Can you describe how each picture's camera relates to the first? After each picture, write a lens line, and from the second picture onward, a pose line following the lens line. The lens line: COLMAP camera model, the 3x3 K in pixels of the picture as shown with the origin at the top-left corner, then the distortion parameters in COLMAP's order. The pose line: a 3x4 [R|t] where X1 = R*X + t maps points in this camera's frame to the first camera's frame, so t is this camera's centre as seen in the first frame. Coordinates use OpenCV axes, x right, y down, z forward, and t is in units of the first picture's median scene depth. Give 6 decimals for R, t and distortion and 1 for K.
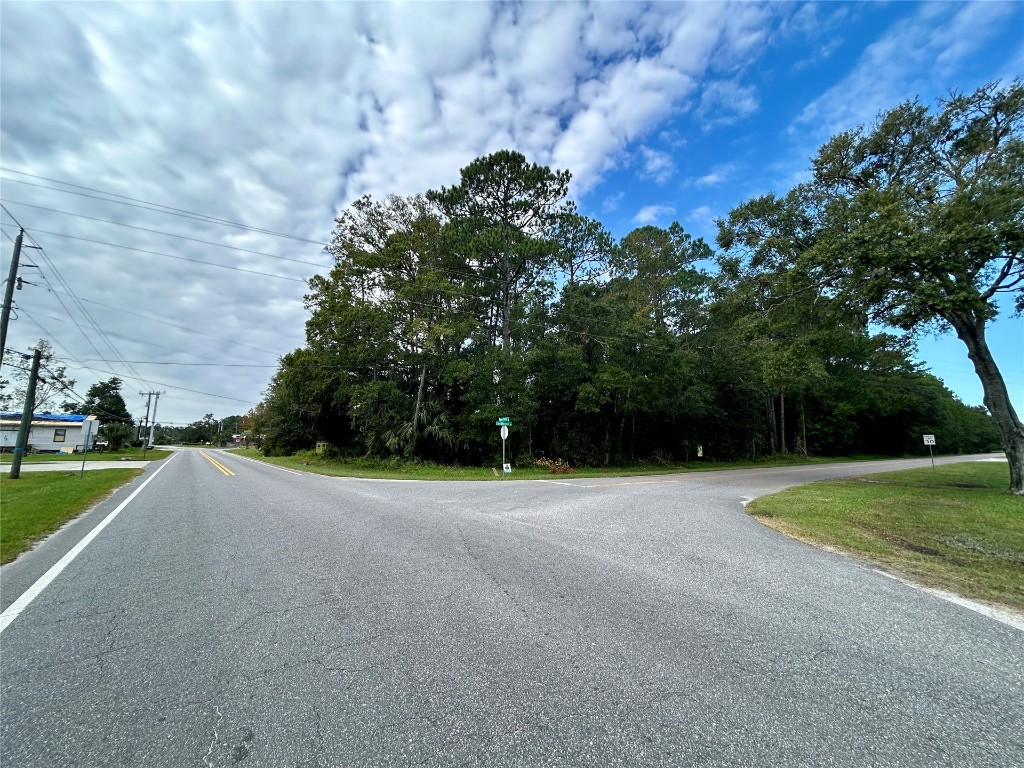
lens RADIAL K [[409.5, 0, 512.8], [0, 409.5, 382.8], [0, 0, 1]] dist [-0.001412, 0.000024]
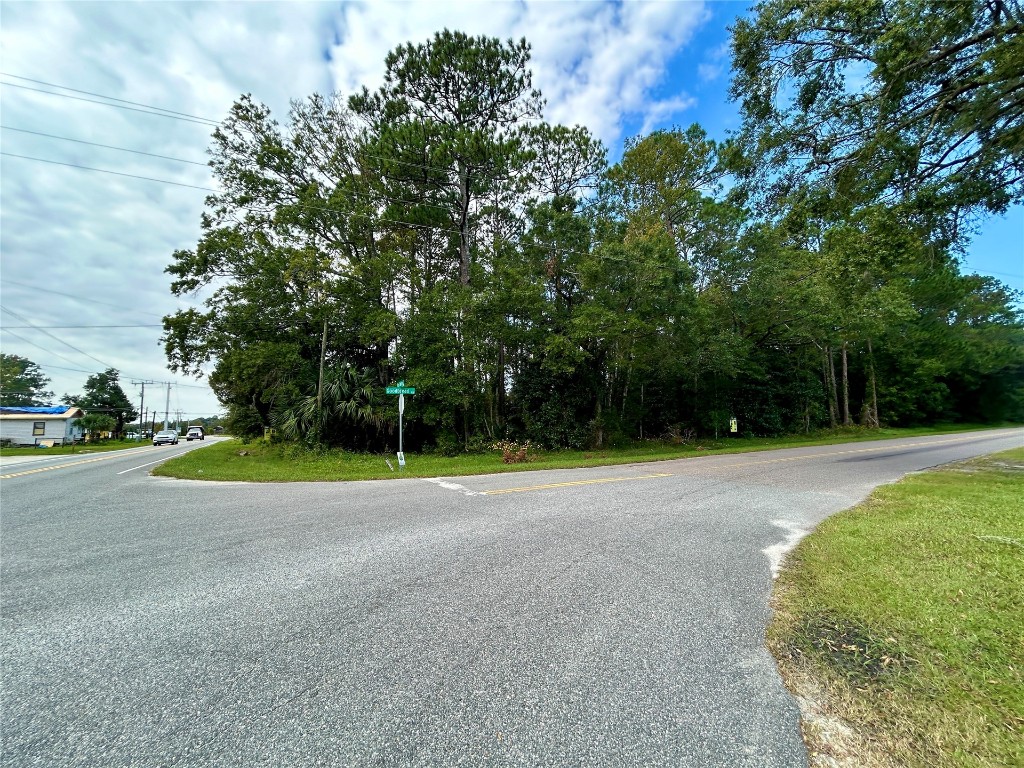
lens RADIAL K [[409.5, 0, 512.8], [0, 409.5, 382.8], [0, 0, 1]] dist [-0.001412, 0.000024]
pose [[0.994961, -0.038403, -0.092617, 0.094900], [0.042573, 0.998147, 0.043474, 0.029071], [0.090776, -0.047198, 0.994752, 0.161252]]
